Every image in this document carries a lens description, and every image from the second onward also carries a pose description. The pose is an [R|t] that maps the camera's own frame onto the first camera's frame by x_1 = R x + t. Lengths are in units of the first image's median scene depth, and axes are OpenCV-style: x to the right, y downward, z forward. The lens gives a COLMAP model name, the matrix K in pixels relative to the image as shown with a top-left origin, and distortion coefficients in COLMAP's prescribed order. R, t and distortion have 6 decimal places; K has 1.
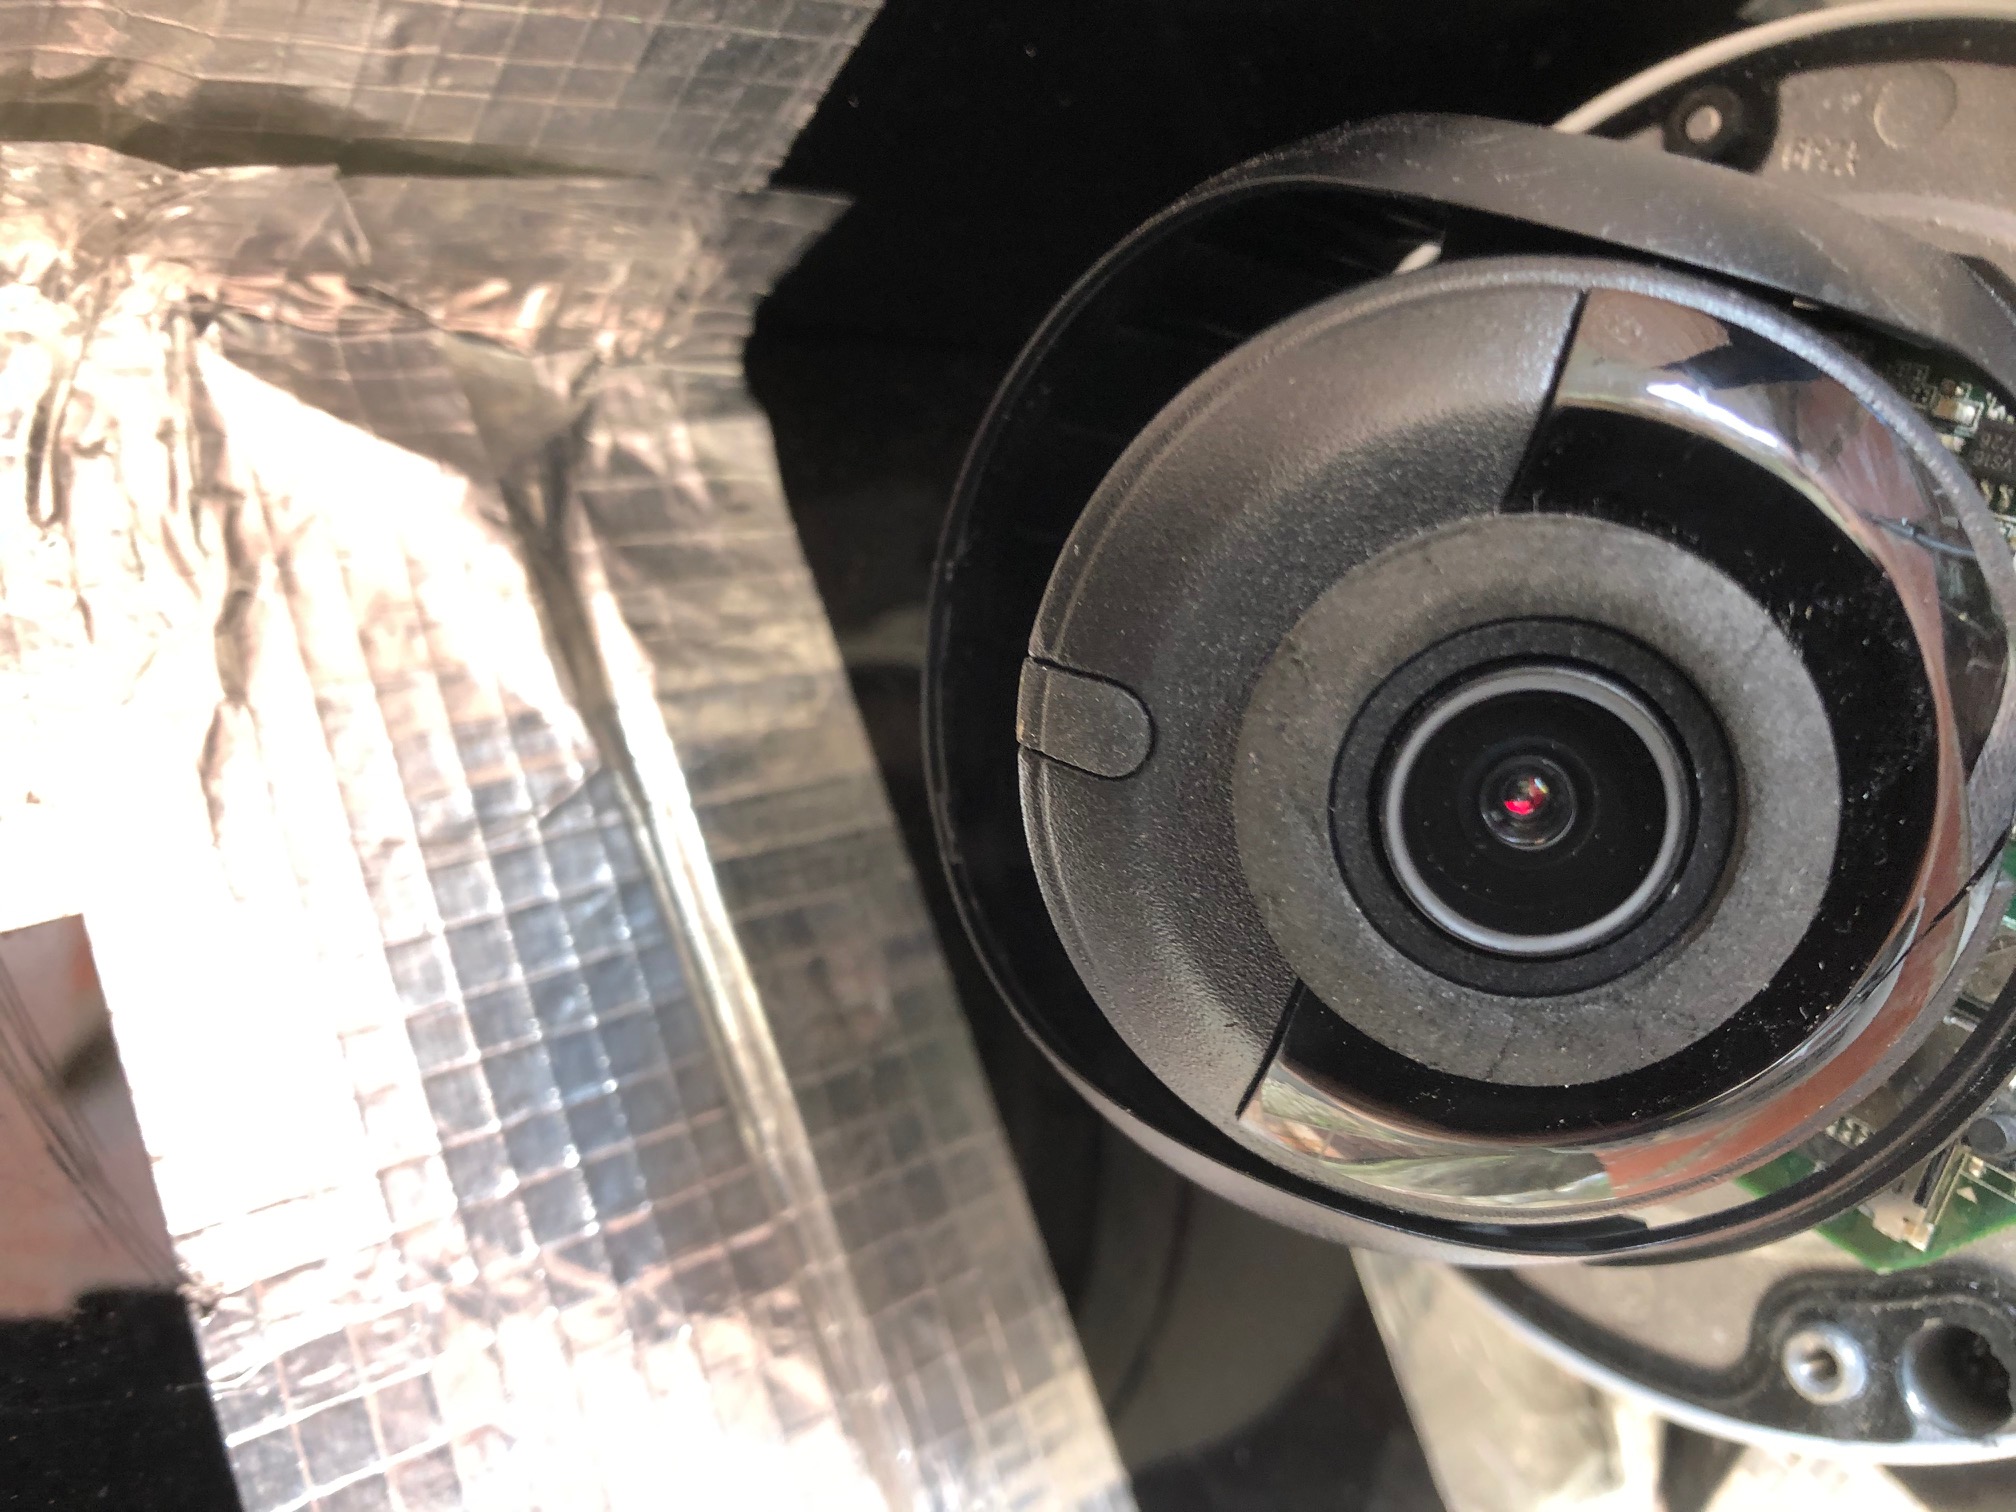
lens RADIAL K [[1758.2, 0, 1008.0], [0, 1758.2, 756.0], [0, 0, 1]] dist [-0.015415, 0.008657]
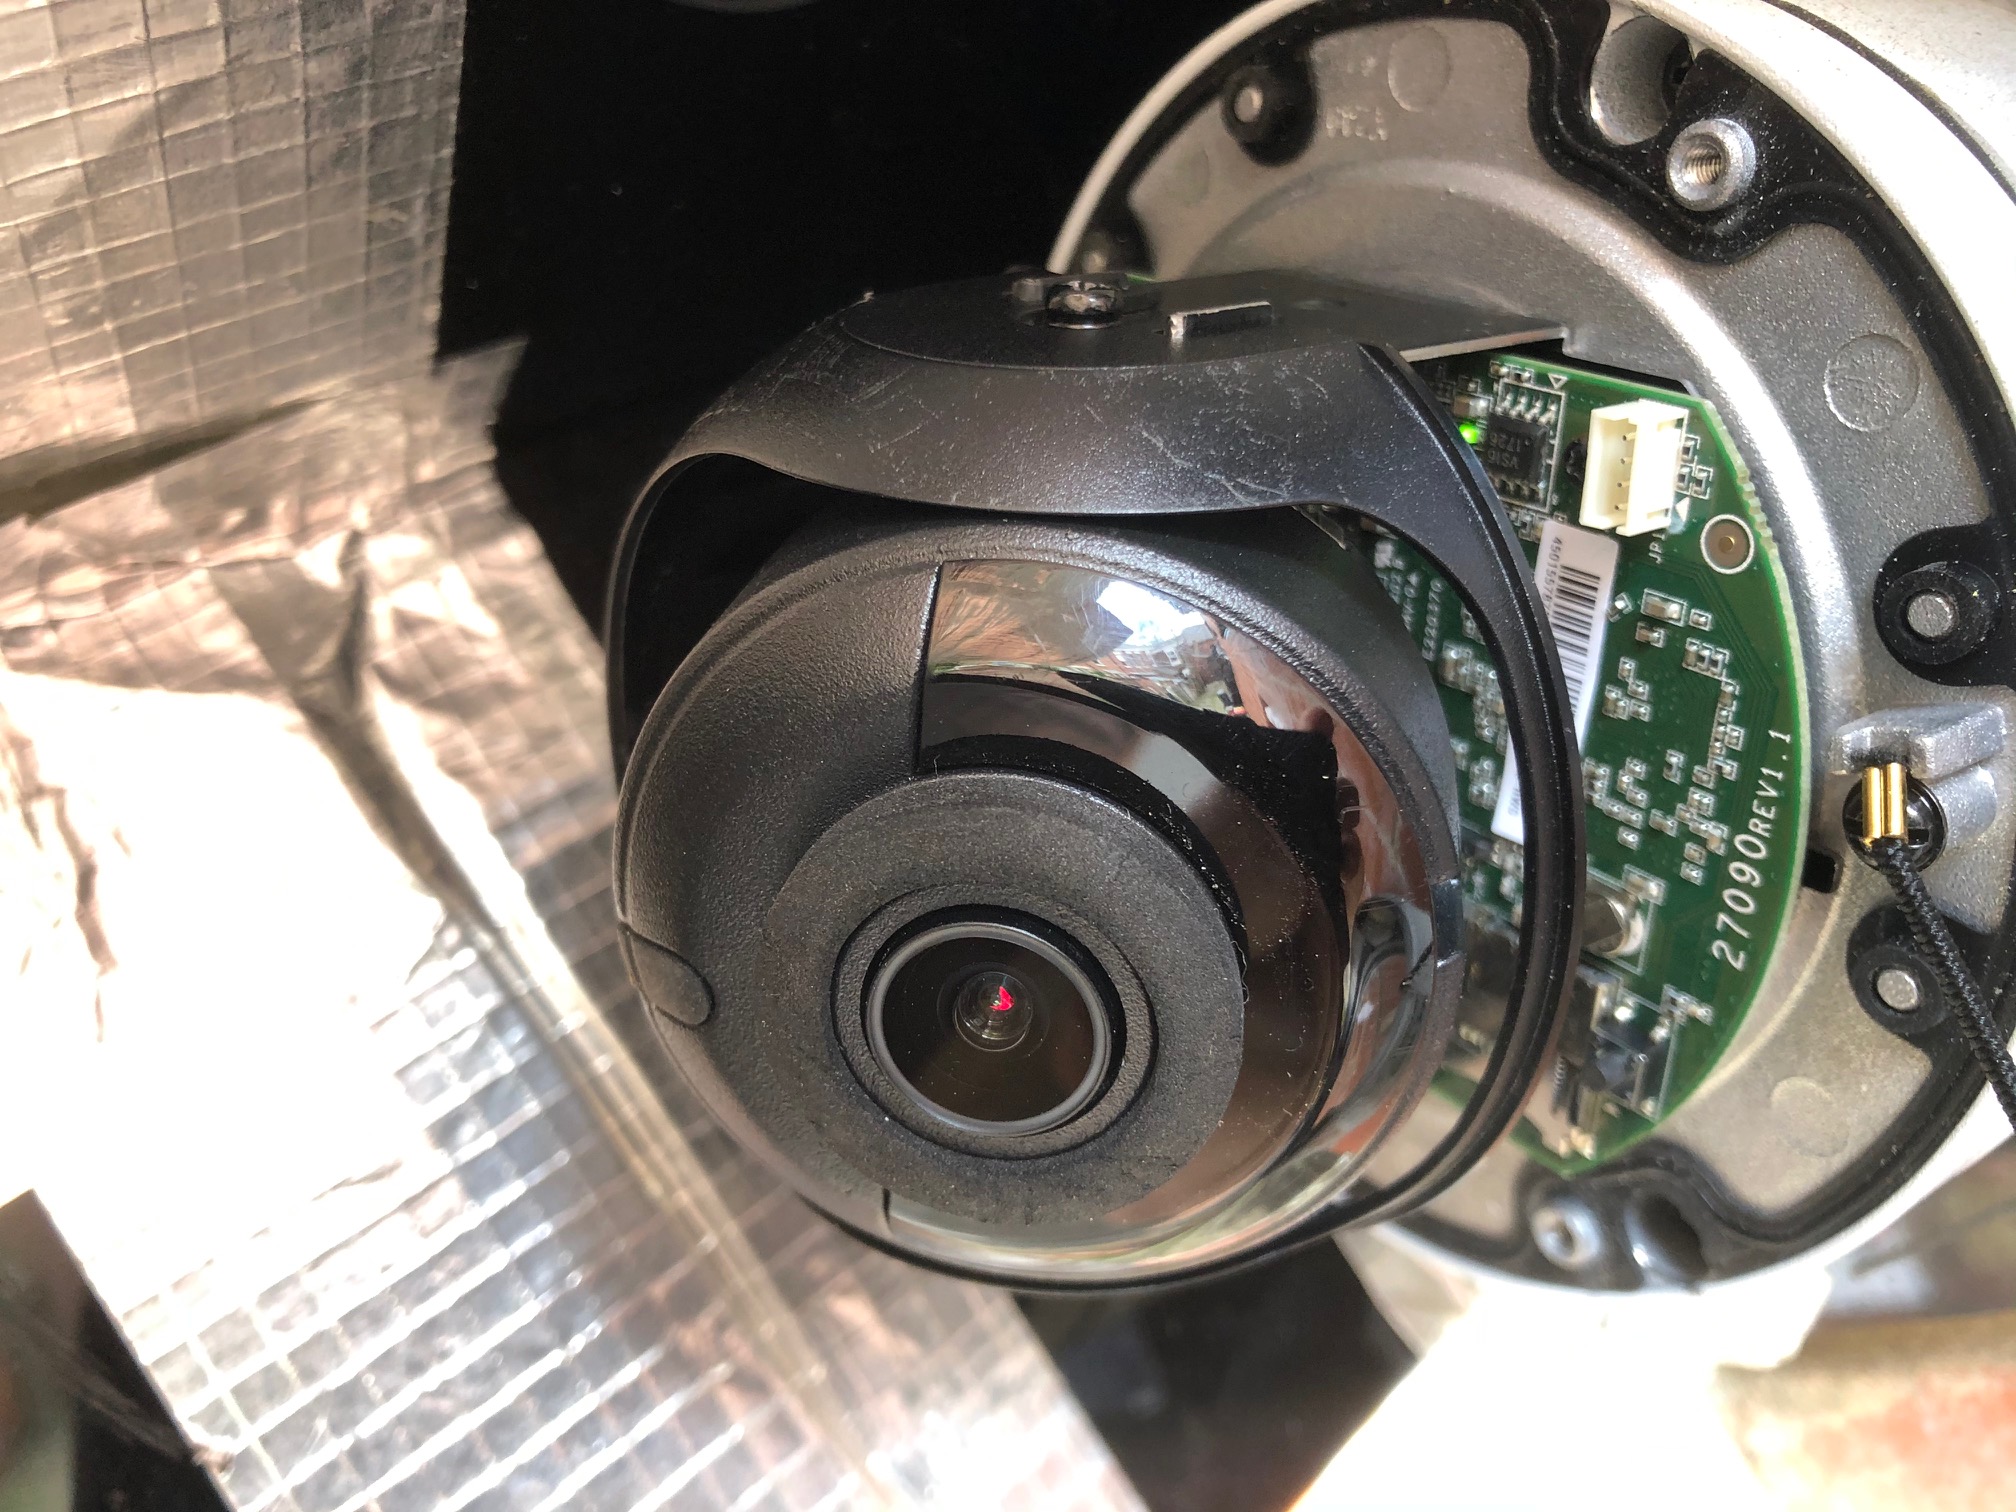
lens RADIAL K [[1758.2, 0, 1008.0], [0, 1758.2, 756.0], [0, 0, 1]] dist [-0.015415, 0.008657]
pose [[0.965673, -0.227333, -0.125681, 0.322687], [0.246463, 0.954677, 0.166876, -0.217446], [0.082049, -0.192123, 0.977935, -0.074994]]
